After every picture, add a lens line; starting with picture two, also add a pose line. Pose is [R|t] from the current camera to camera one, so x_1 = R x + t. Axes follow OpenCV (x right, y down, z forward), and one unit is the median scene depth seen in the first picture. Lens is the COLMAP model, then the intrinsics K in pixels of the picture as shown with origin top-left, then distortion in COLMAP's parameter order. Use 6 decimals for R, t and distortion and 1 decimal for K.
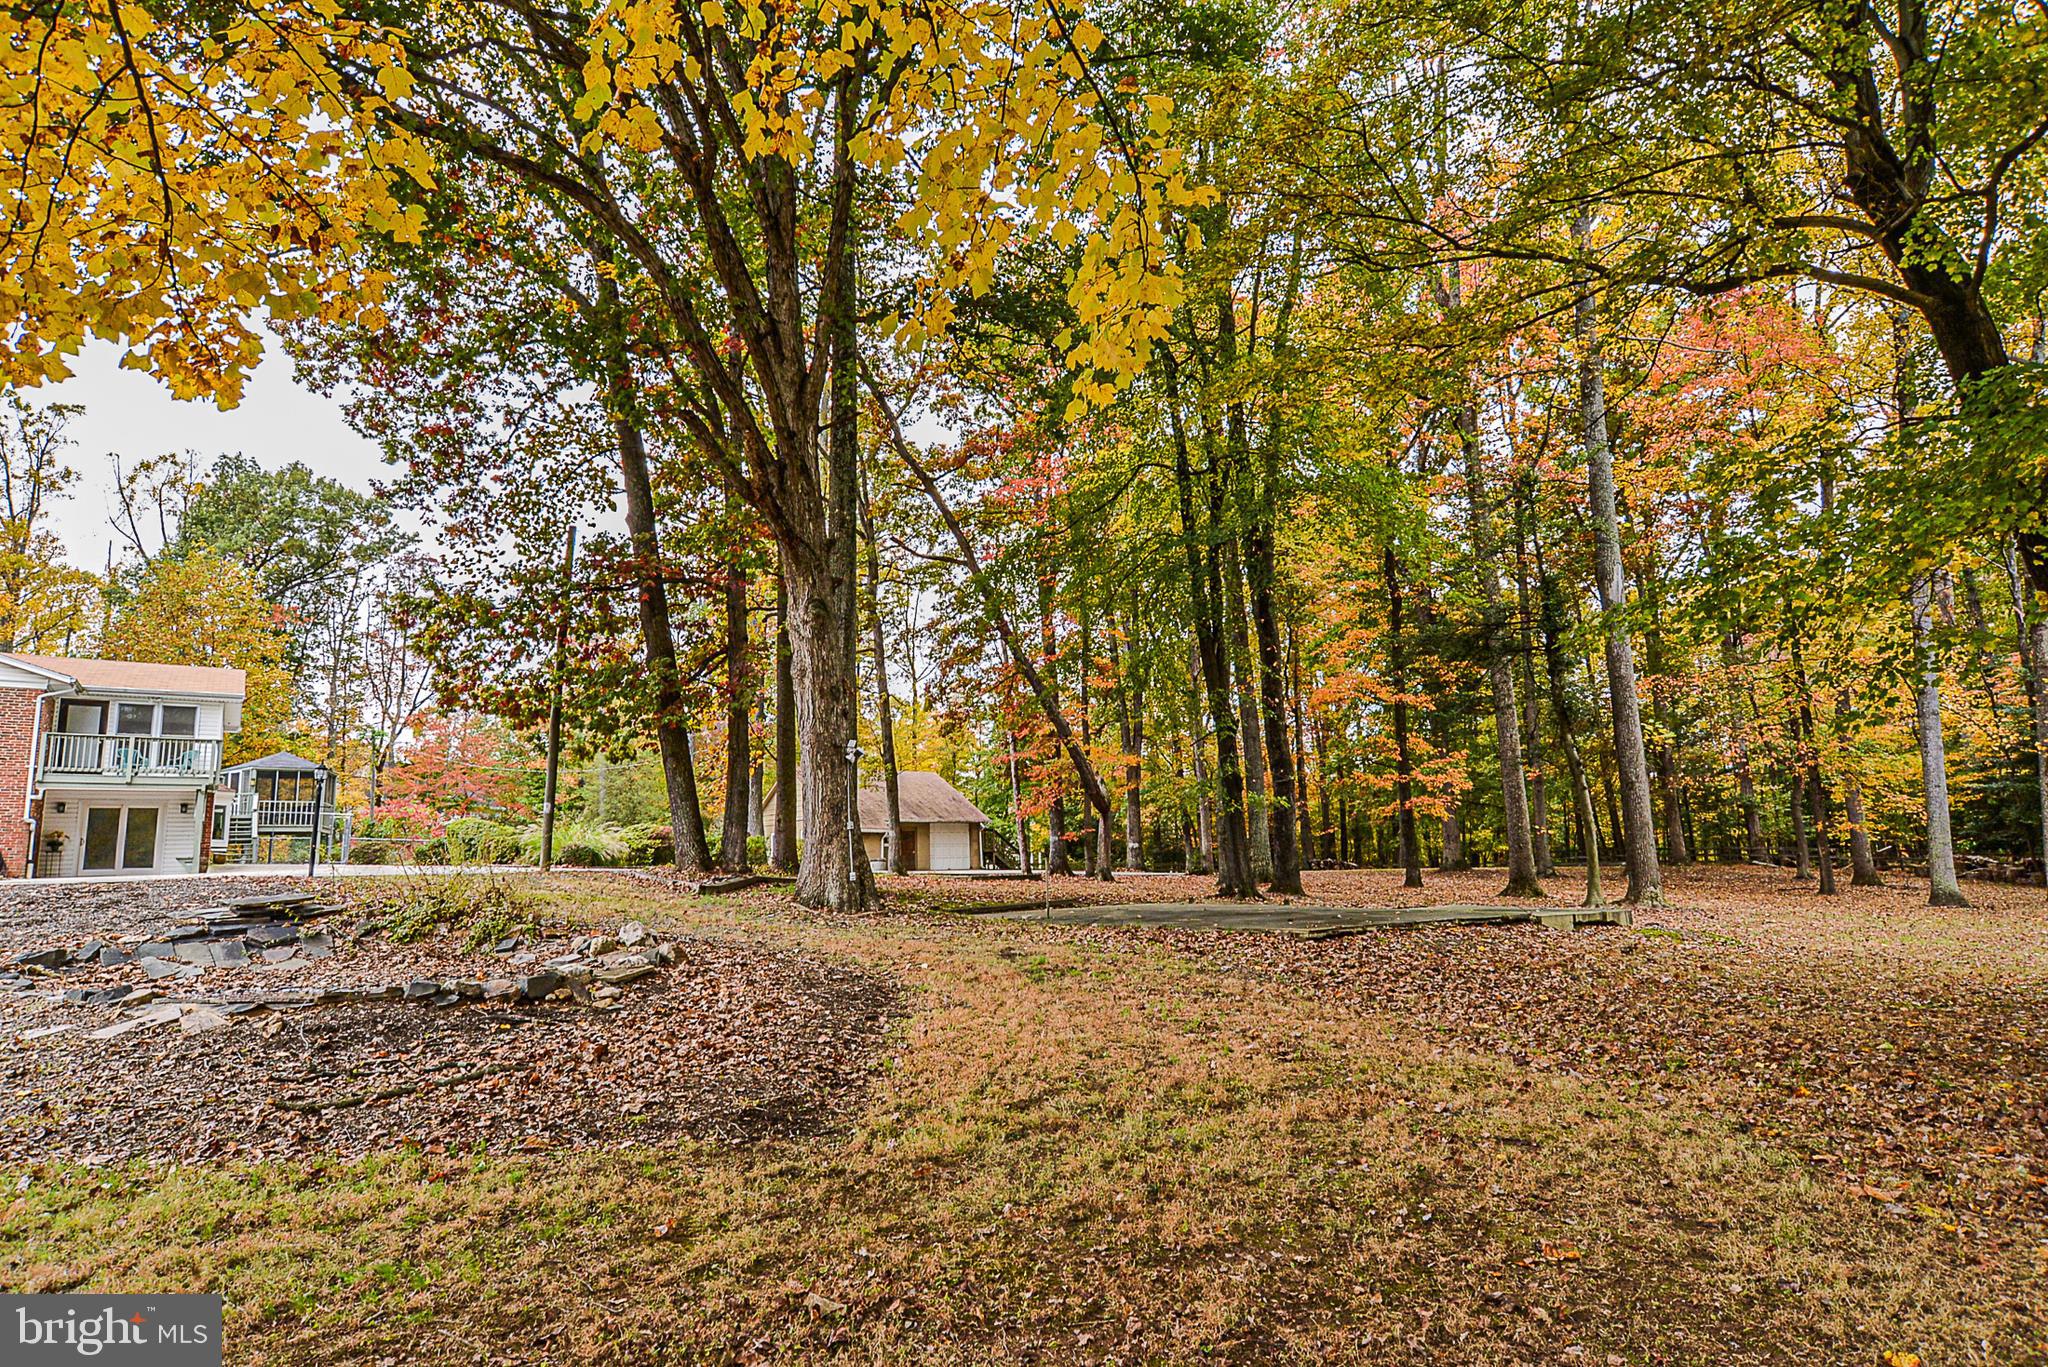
lens RADIAL K [[1161.3, 0, 1023.7], [0, 1161.3, 694.3], [0, 0, 1]] dist [-0.014084, 0.020475]
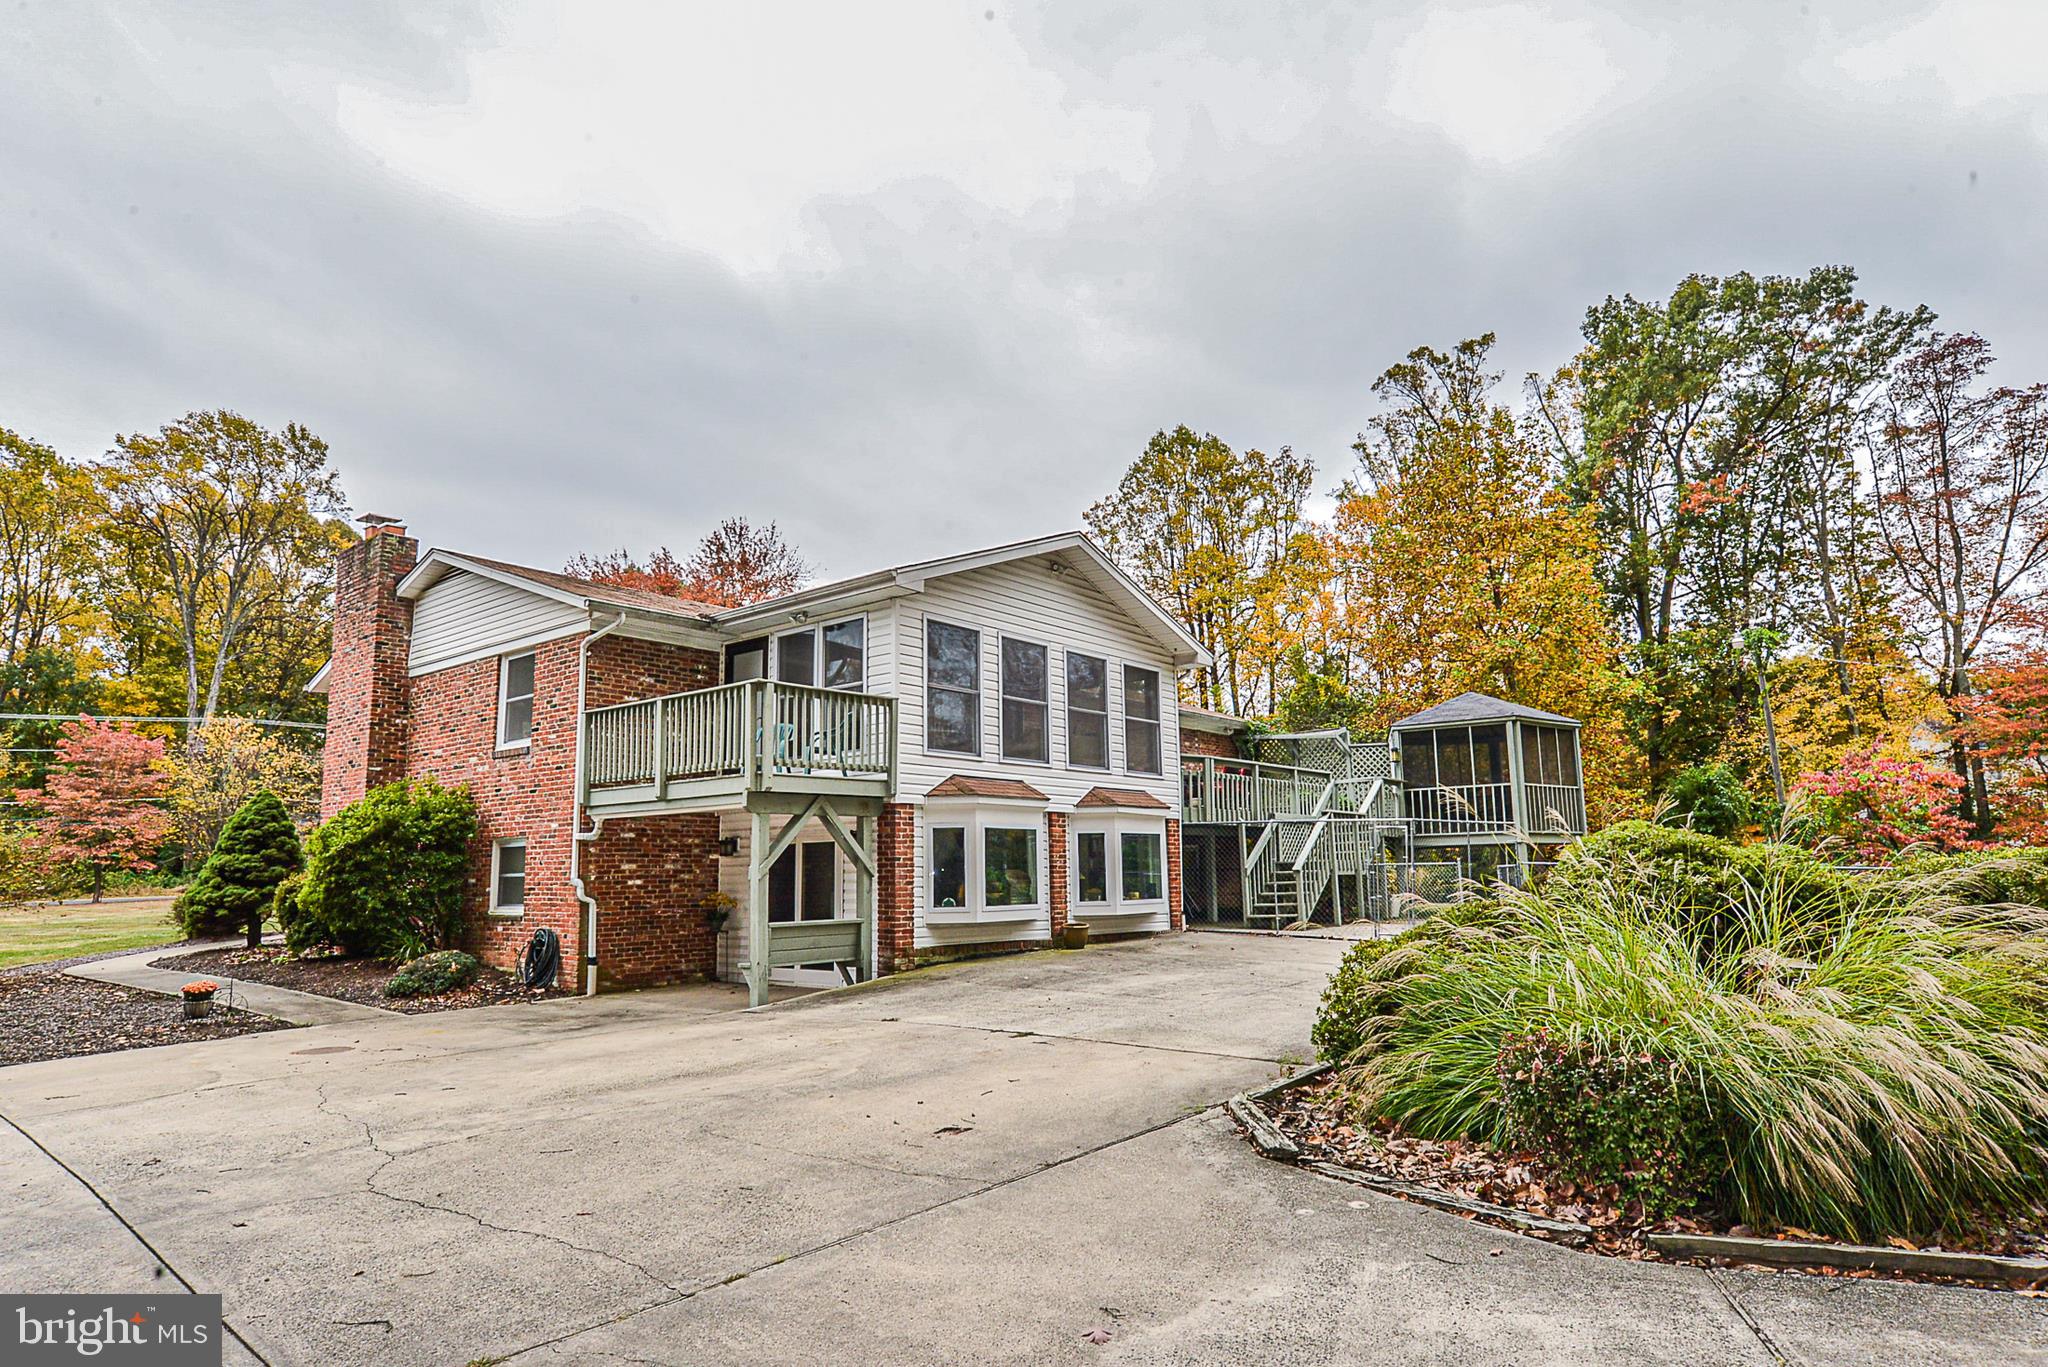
lens RADIAL K [[1161.3, 0, 1023.7], [0, 1161.3, 694.3], [0, 0, 1]] dist [-0.014084, 0.020475]
pose [[0.254562, -0.127966, -0.958552, -0.045117], [0.162418, 0.982784, -0.088068, 0.018195], [0.953320, -0.133267, 0.270963, 0.183453]]
